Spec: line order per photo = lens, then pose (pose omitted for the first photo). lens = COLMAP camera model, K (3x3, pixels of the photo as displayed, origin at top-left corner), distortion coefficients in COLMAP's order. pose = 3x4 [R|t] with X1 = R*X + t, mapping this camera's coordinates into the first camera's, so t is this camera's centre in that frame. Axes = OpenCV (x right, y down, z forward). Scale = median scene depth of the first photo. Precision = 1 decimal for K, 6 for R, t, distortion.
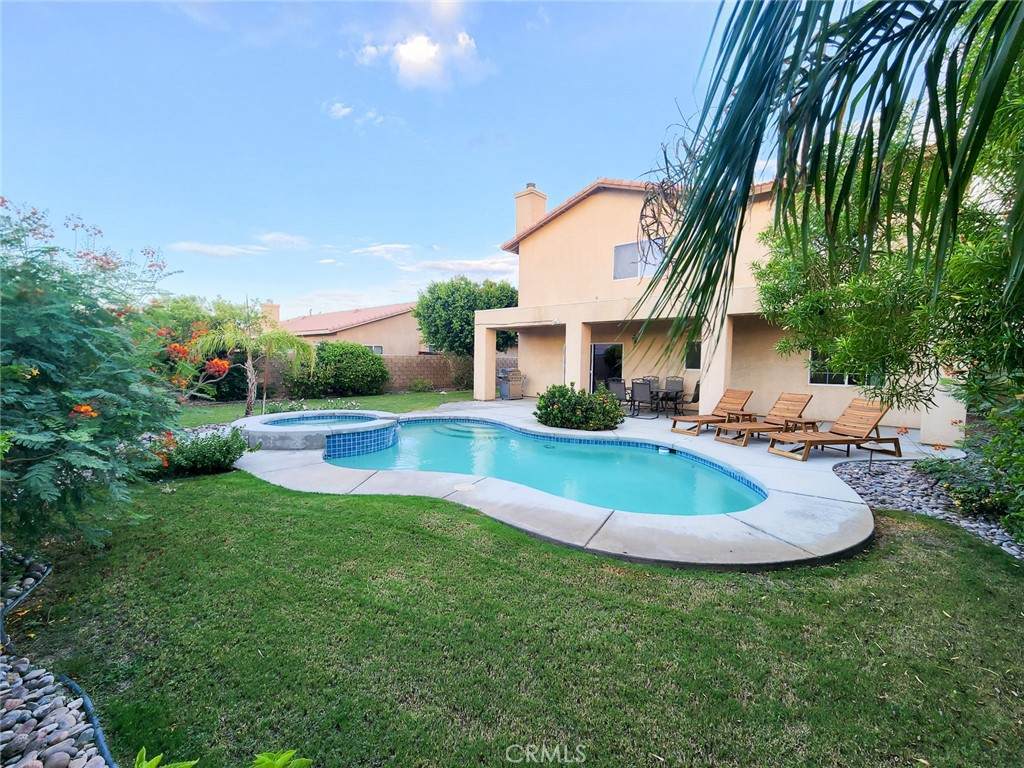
lens RADIAL K [[420.6, 0, 515.6], [0, 420.6, 386.8], [0, 0, 1]] dist [0.001451, 0.000453]
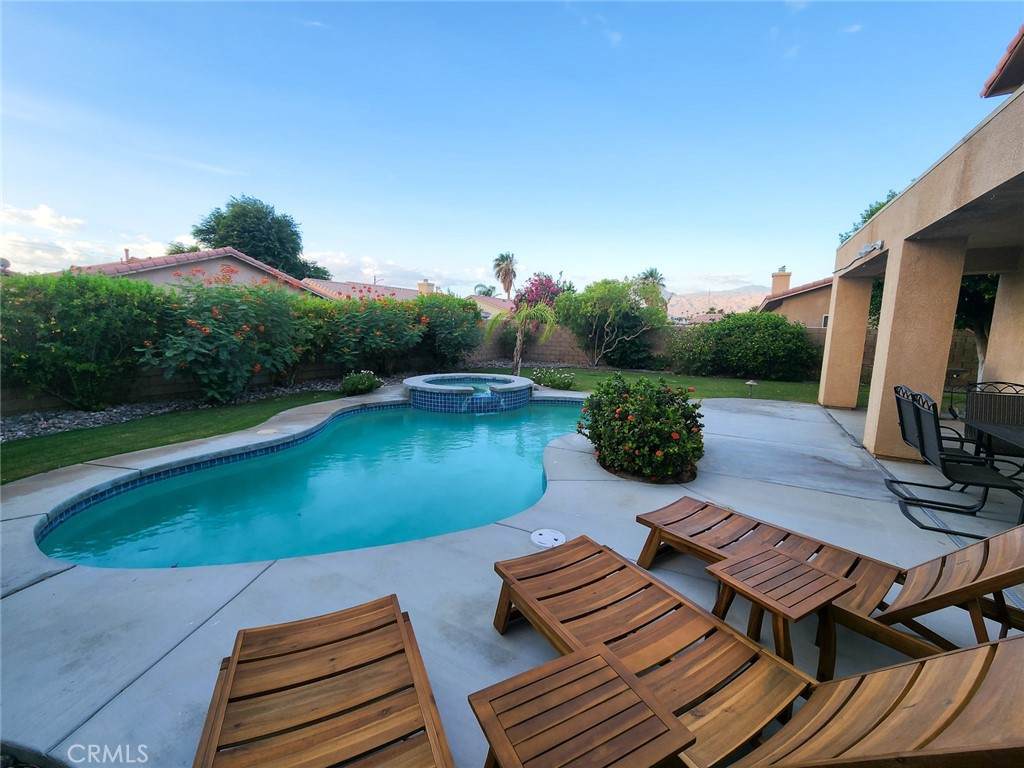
lens RADIAL K [[414.8, 0, 508.7], [0, 414.8, 390.6], [0, 0, 1]] dist [-0.001336, -0.000180]
pose [[0.214363, 0.140034, -0.966664, 0.547187], [-0.073303, 0.989185, 0.127041, -0.040871], [0.974000, 0.043627, 0.222309, 0.648884]]
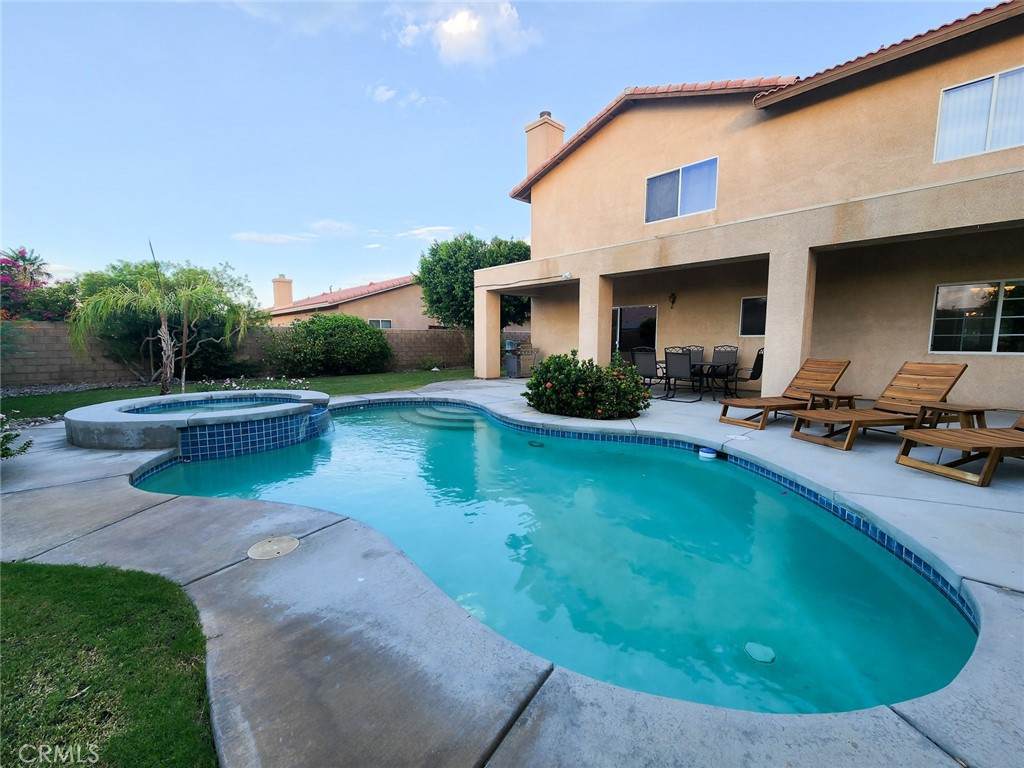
lens RADIAL K [[420.6, 0, 515.6], [0, 420.6, 386.8], [0, 0, 1]] dist [0.001451, 0.000453]
pose [[0.995235, -0.000911, -0.097504, 0.094646], [0.005451, 0.998912, 0.046309, 0.015250], [0.097356, -0.046620, 0.994157, 0.258581]]
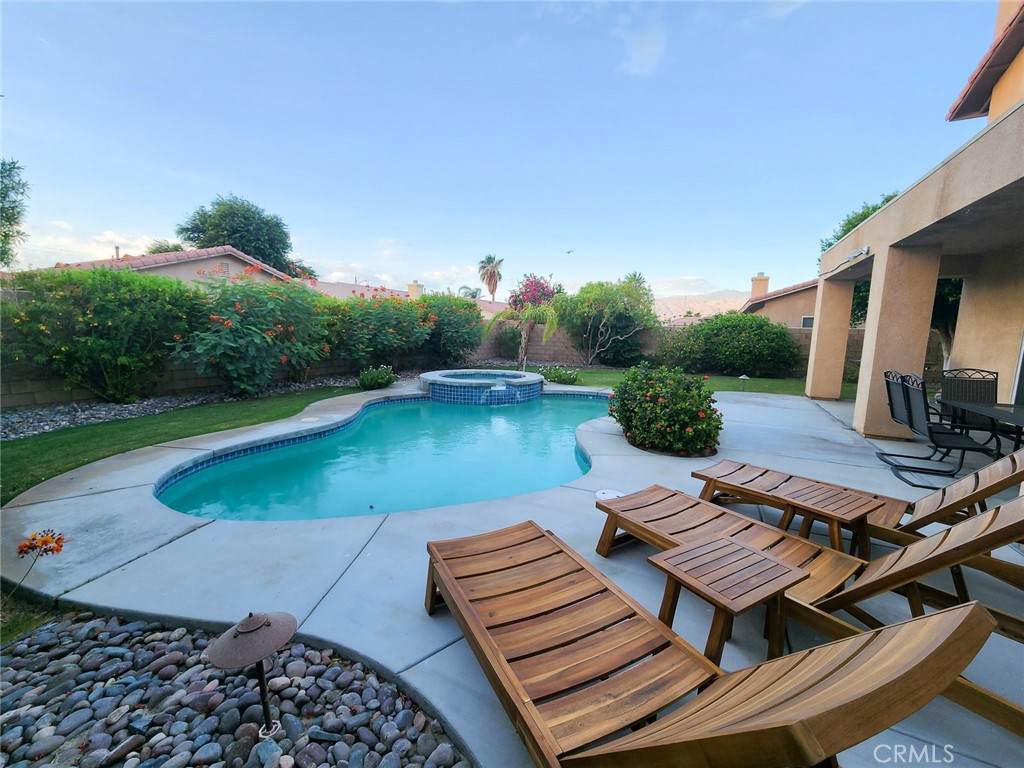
lens RADIAL K [[414.8, 0, 508.7], [0, 414.8, 390.6], [0, 0, 1]] dist [-0.001336, -0.000180]
pose [[0.259402, 0.133441, -0.956506, 0.578288], [-0.075663, 0.990172, 0.117618, -0.022998], [0.962801, 0.041862, 0.266950, 0.570591]]
